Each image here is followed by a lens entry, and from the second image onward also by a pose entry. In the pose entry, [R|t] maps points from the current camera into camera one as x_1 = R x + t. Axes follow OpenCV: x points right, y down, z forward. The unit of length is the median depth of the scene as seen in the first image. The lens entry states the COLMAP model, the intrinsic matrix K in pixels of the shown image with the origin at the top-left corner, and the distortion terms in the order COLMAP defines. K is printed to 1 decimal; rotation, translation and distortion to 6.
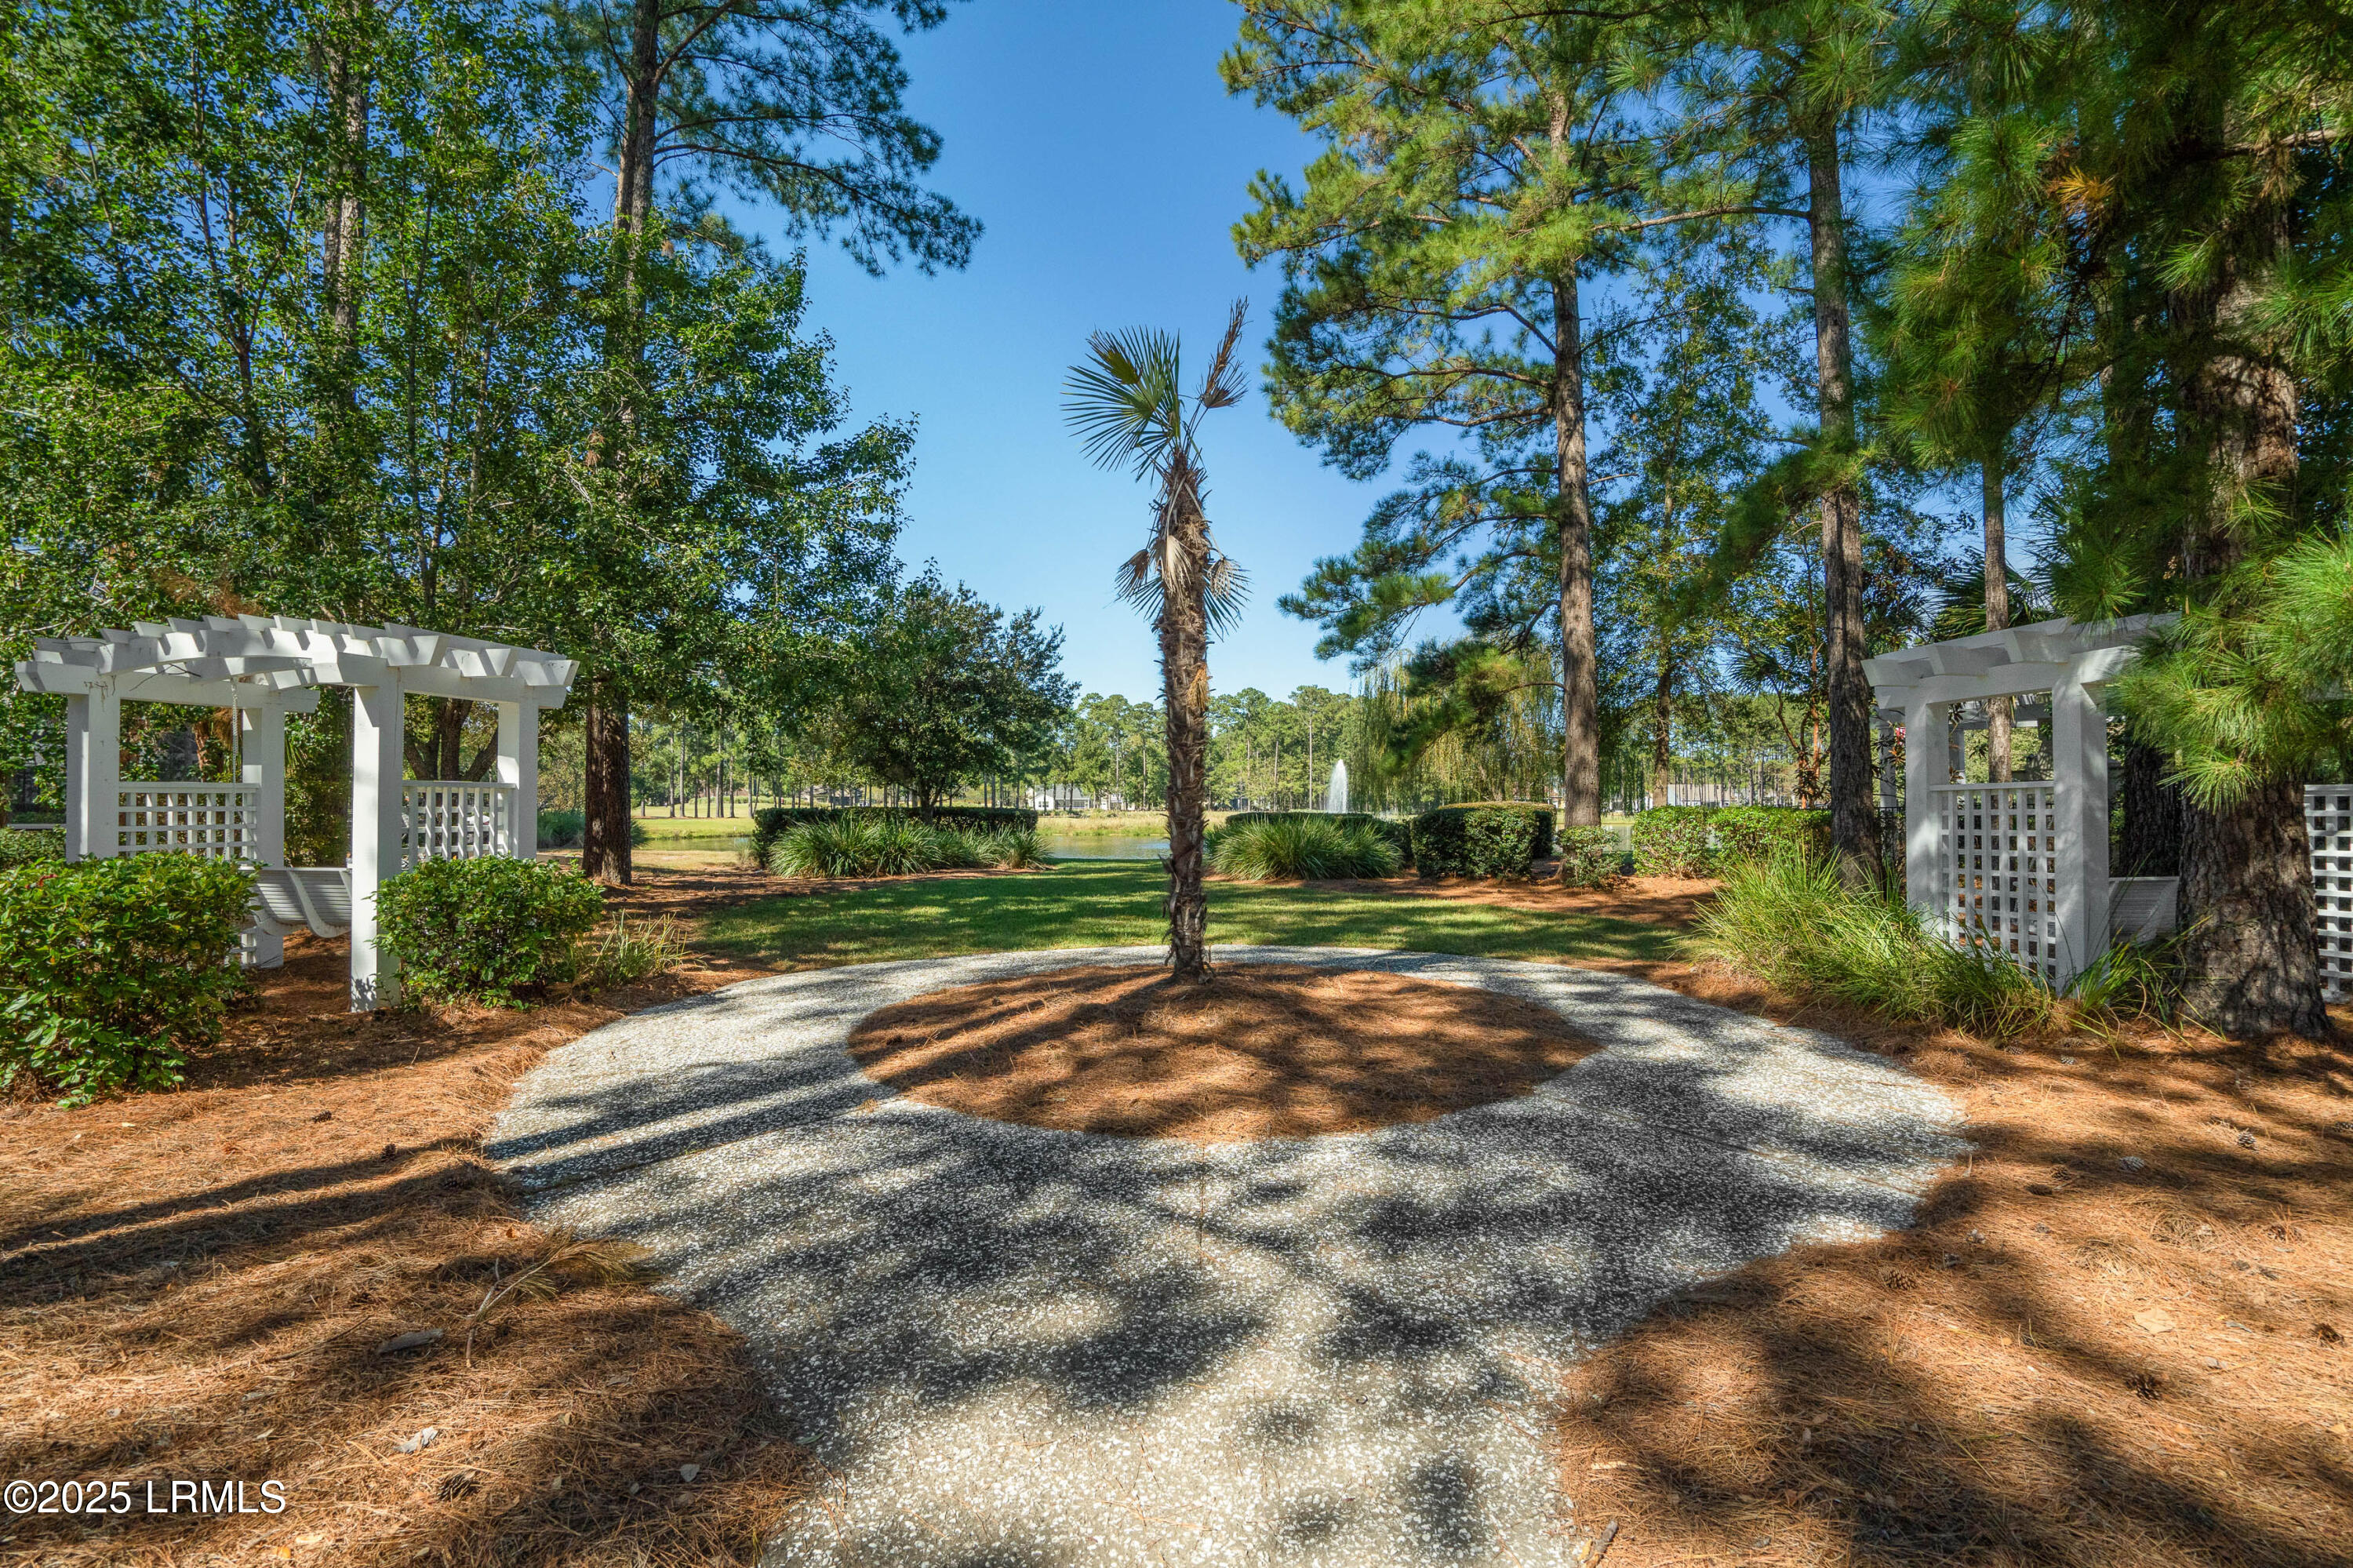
lens RADIAL K [[1102.9, 0, 1181.1], [0, 1102.9, 789.8], [0, 0, 1]] dist [-0.001201, -0.000041]
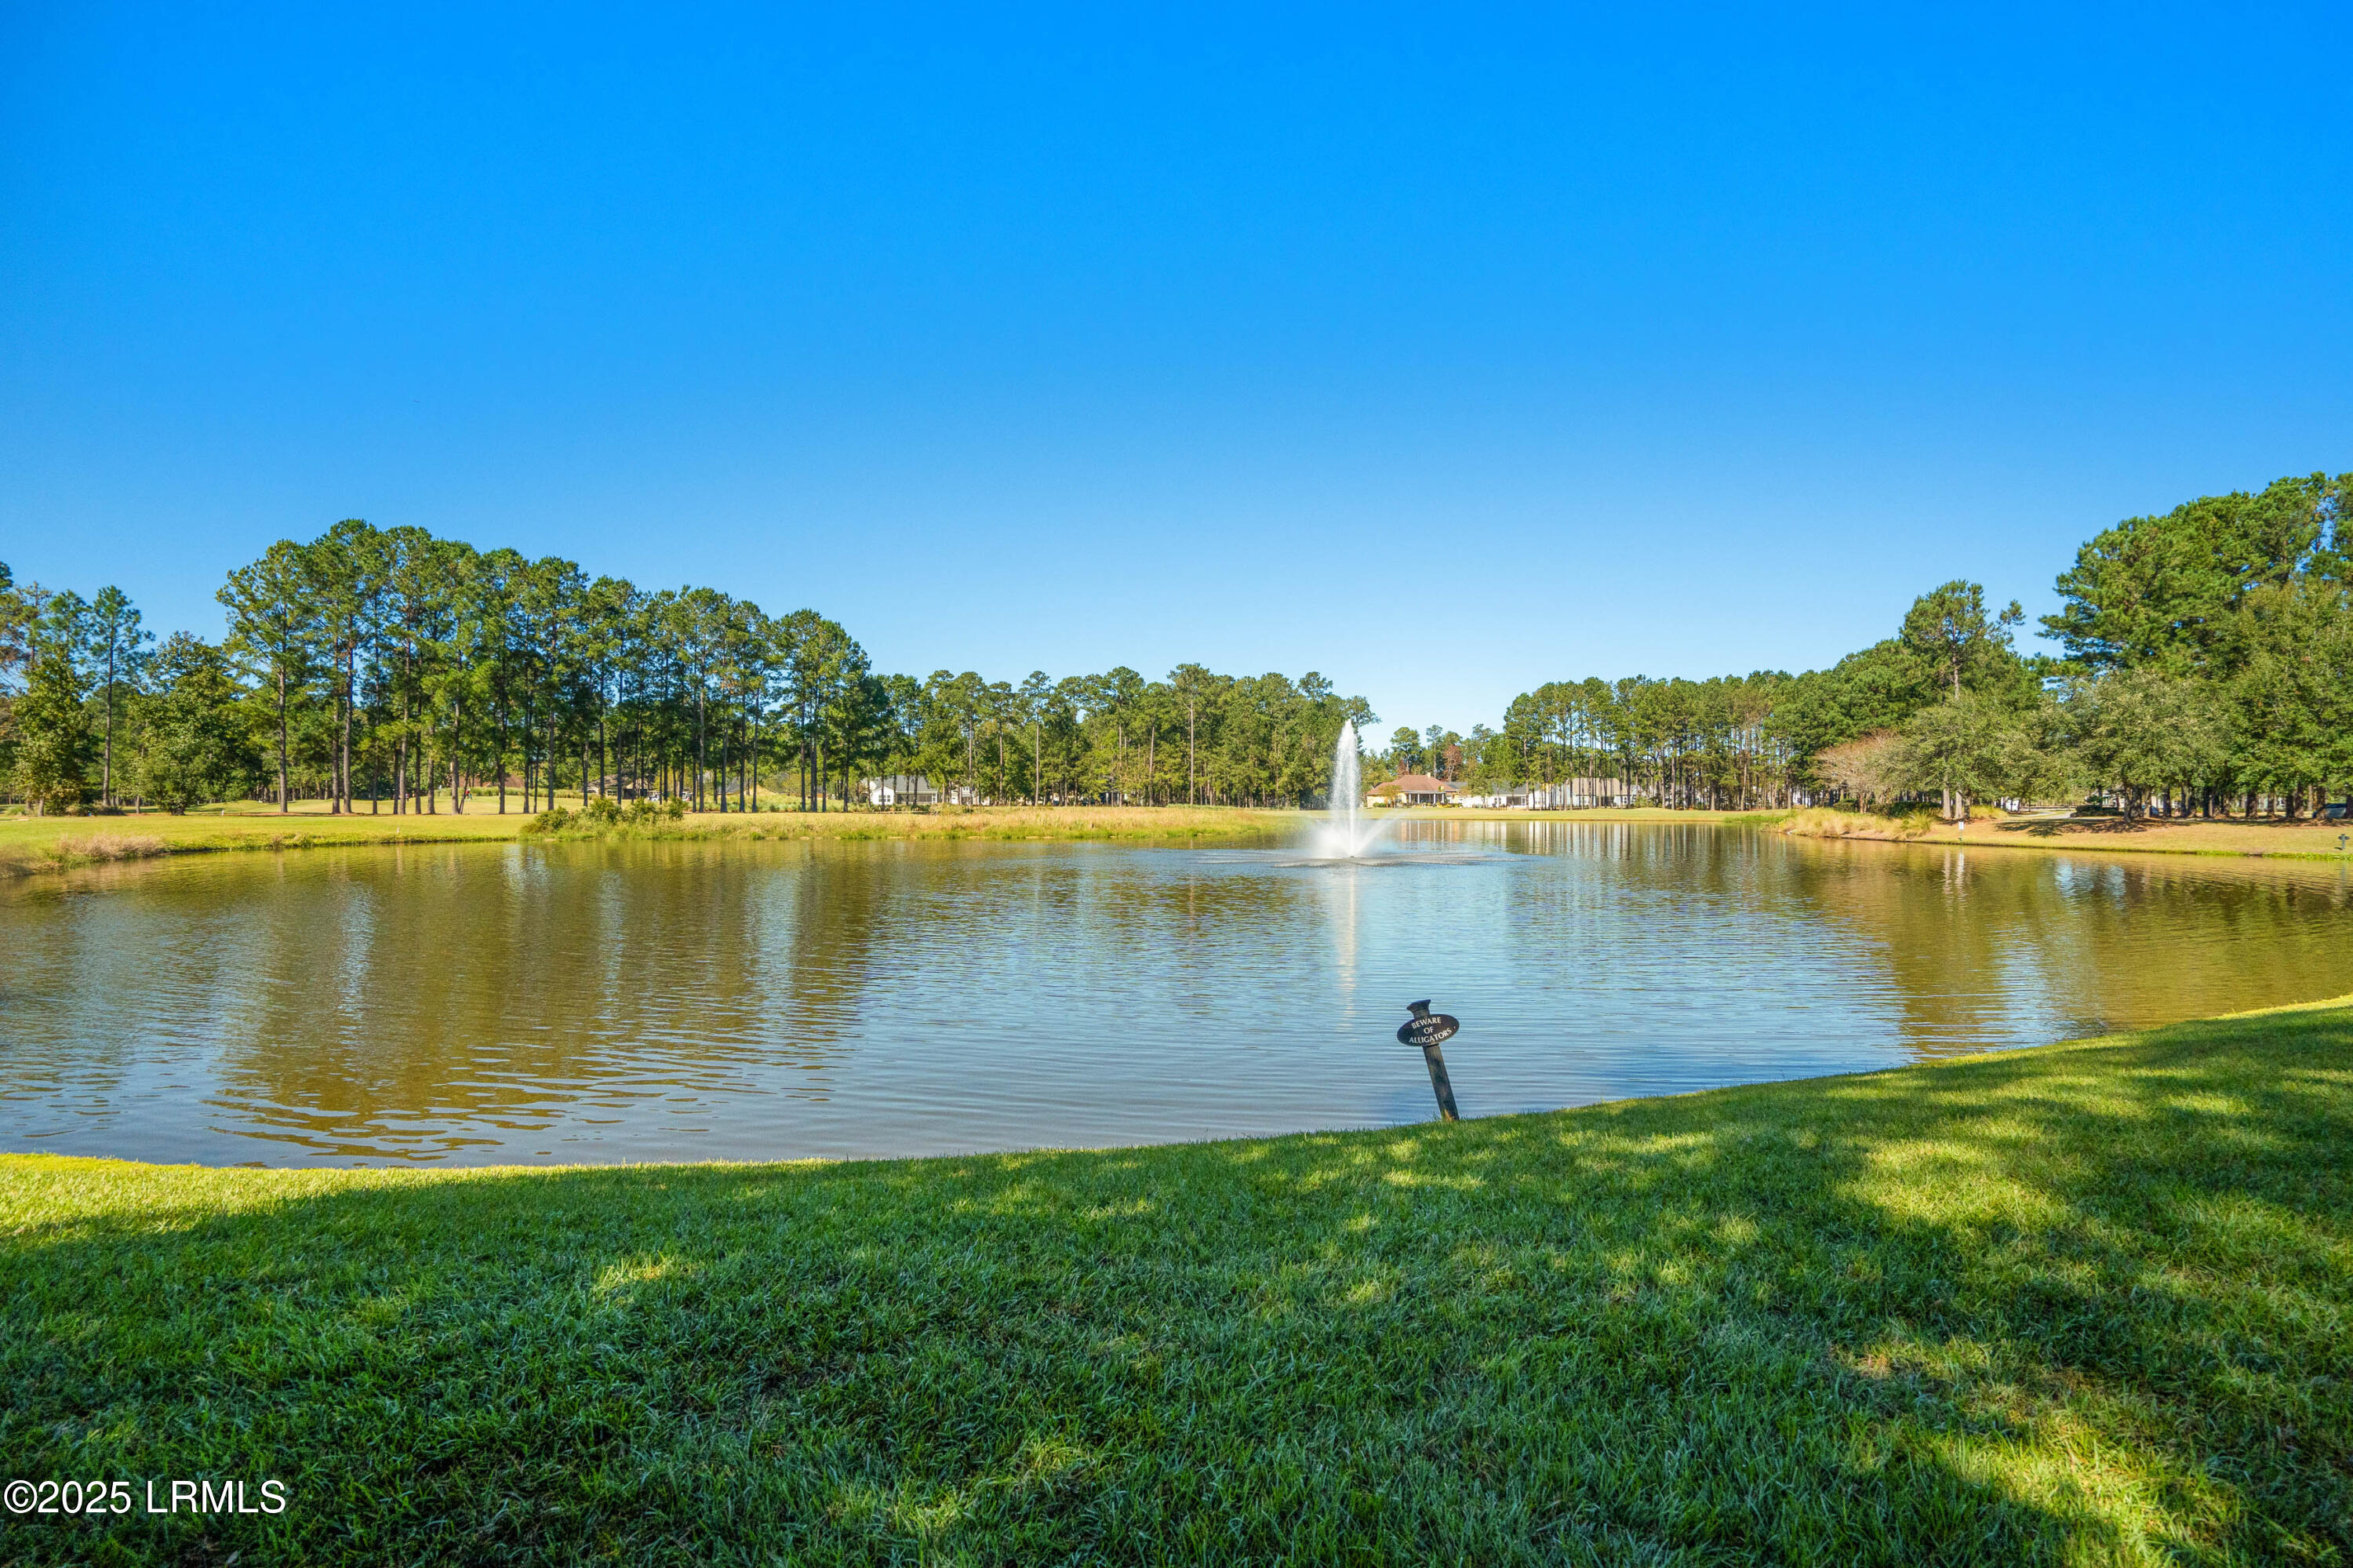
lens RADIAL K [[1102.9, 0, 1166.0], [0, 1102.9, 783.8], [0, 0, 1]] dist [-0.001201, -0.000041]
pose [[0.992373, 0.002374, 0.123249, -0.011862], [-0.002184, 0.999996, -0.001676, 0.002876], [-0.123252, 0.001394, 0.992374, 0.120980]]
